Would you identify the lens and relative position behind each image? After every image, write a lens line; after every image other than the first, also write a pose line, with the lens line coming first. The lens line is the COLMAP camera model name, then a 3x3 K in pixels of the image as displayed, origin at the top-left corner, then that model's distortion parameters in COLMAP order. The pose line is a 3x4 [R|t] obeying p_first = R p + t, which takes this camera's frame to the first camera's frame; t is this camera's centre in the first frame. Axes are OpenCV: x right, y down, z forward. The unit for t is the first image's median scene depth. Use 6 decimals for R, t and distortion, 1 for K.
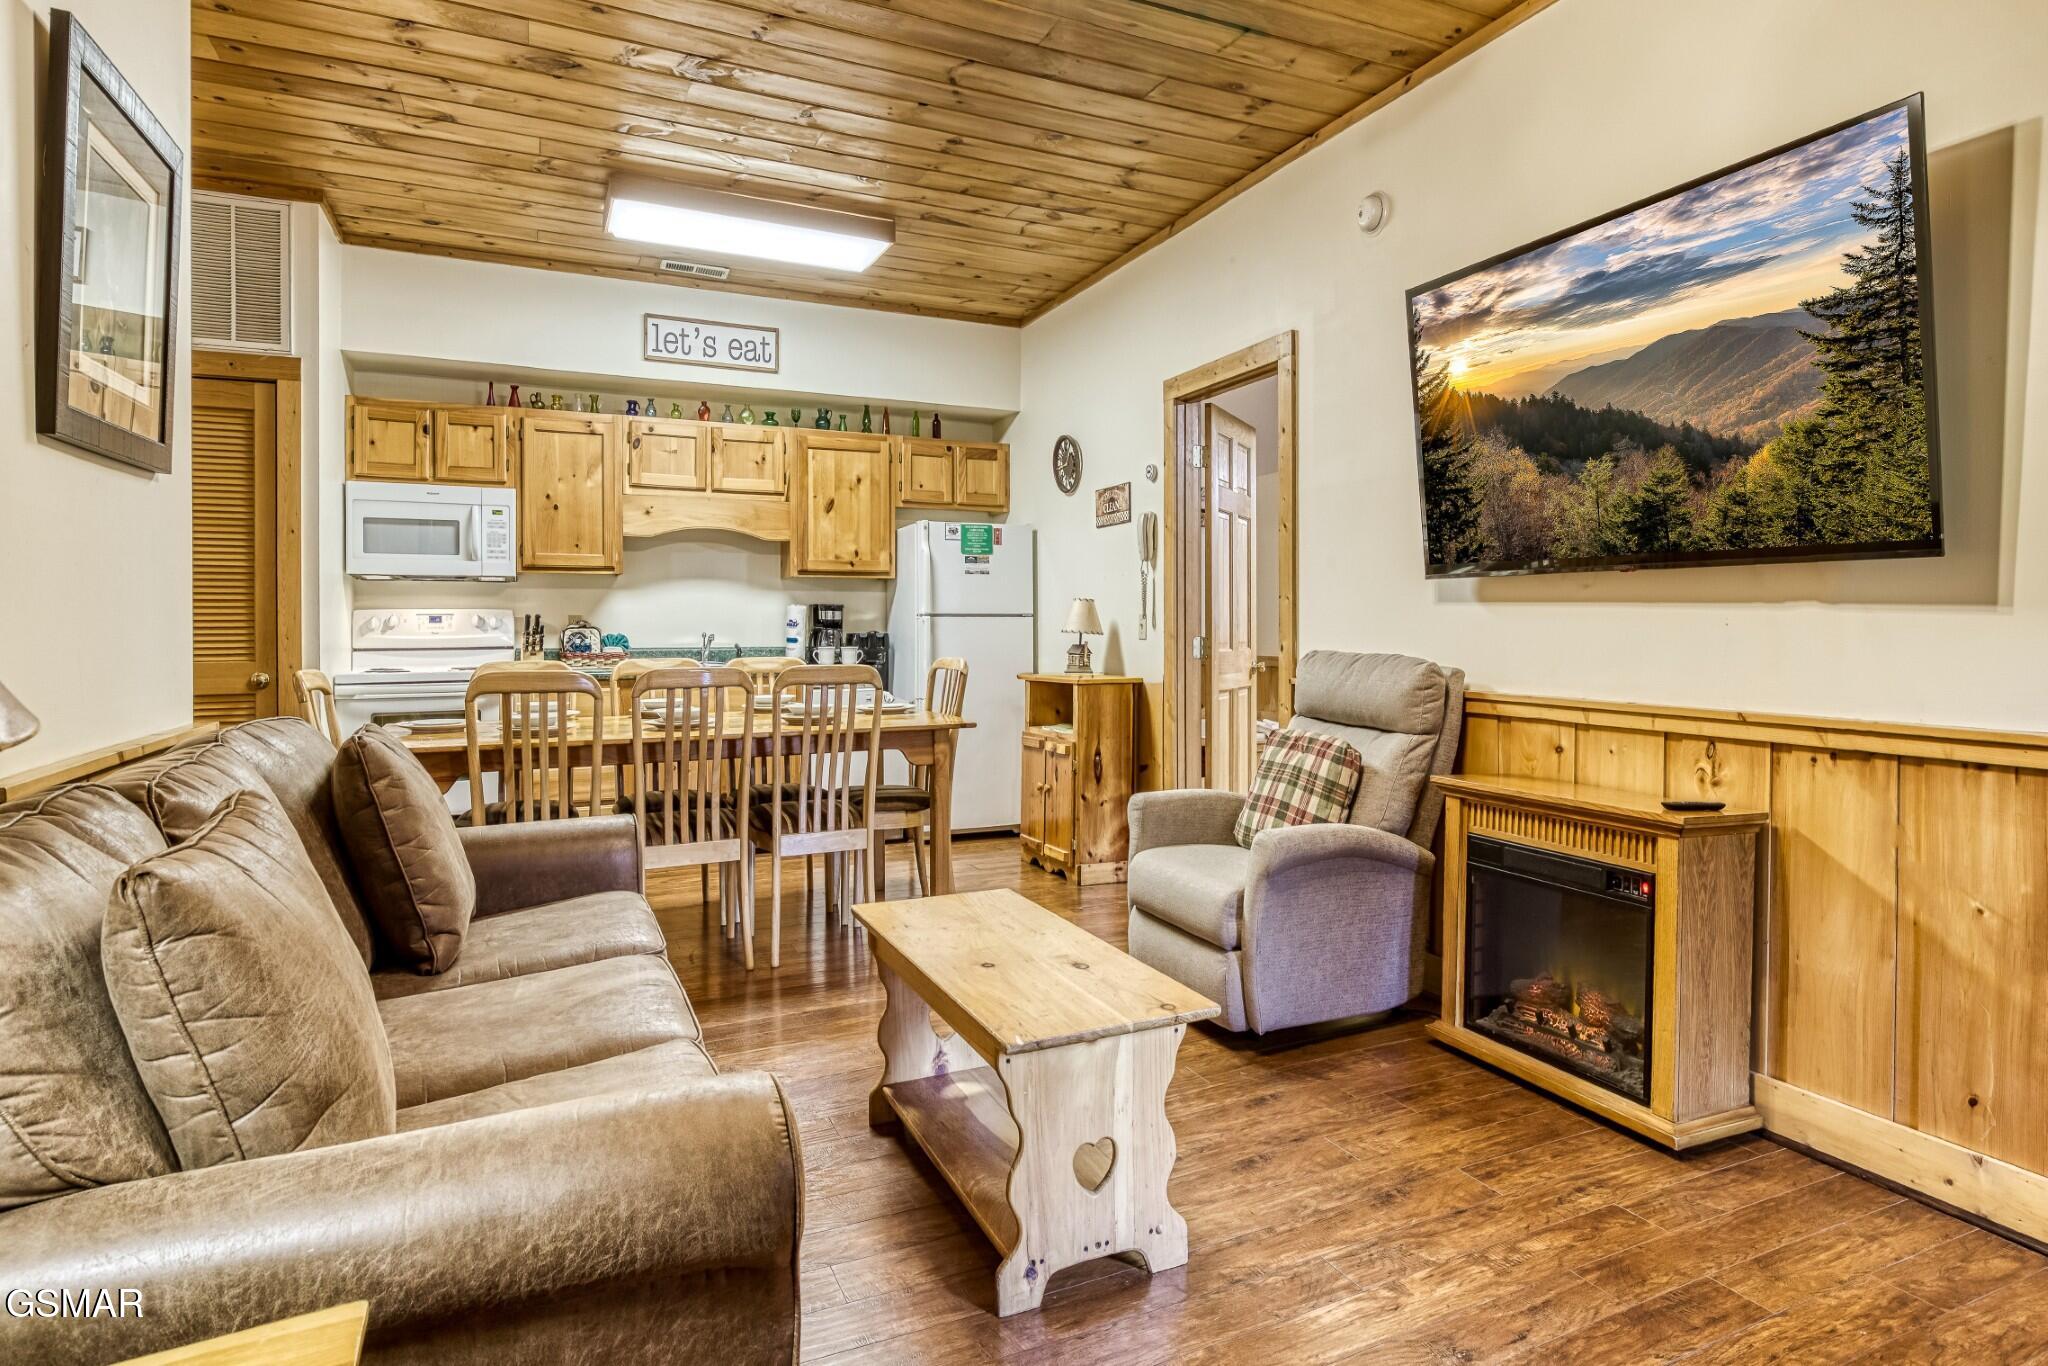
lens RADIAL K [[1234.5, 0, 1025.5], [0, 1234.5, 637.8], [0, 0, 1]] dist [-0.020875, -0.000562]
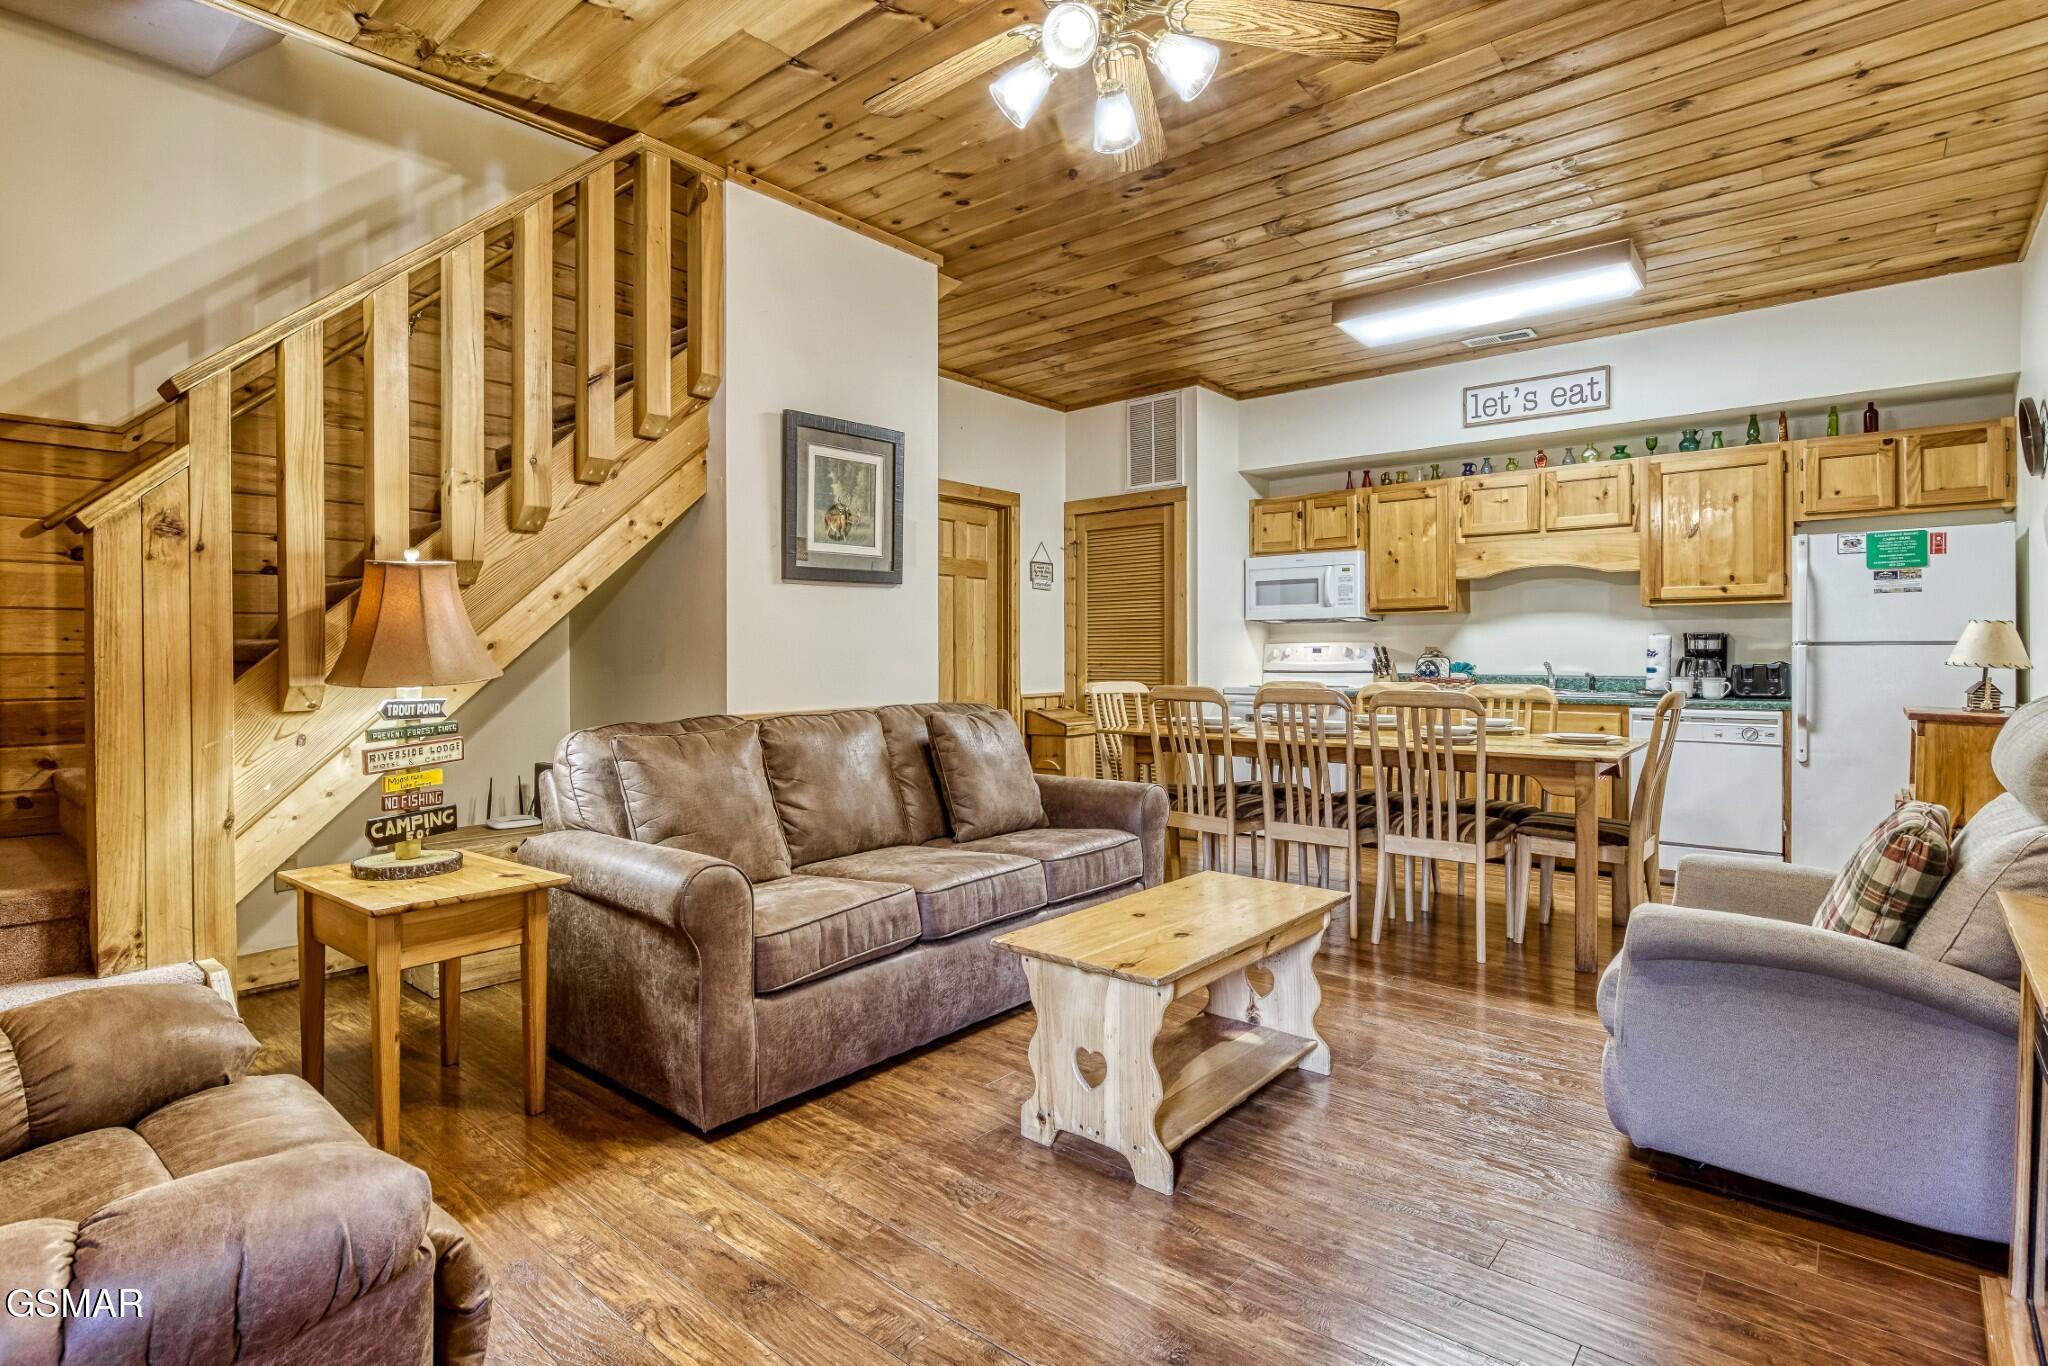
lens RADIAL K [[918.6, 0, 832.2], [0, 918.6, 659.8], [0, 0, 1]] dist [-0.001079, -0.000523]
pose [[0.333898, 0.006127, -0.942589, 0.310497], [-0.009074, 0.999953, 0.003286, -0.002992], [0.942566, 0.007456, 0.333938, 0.143043]]
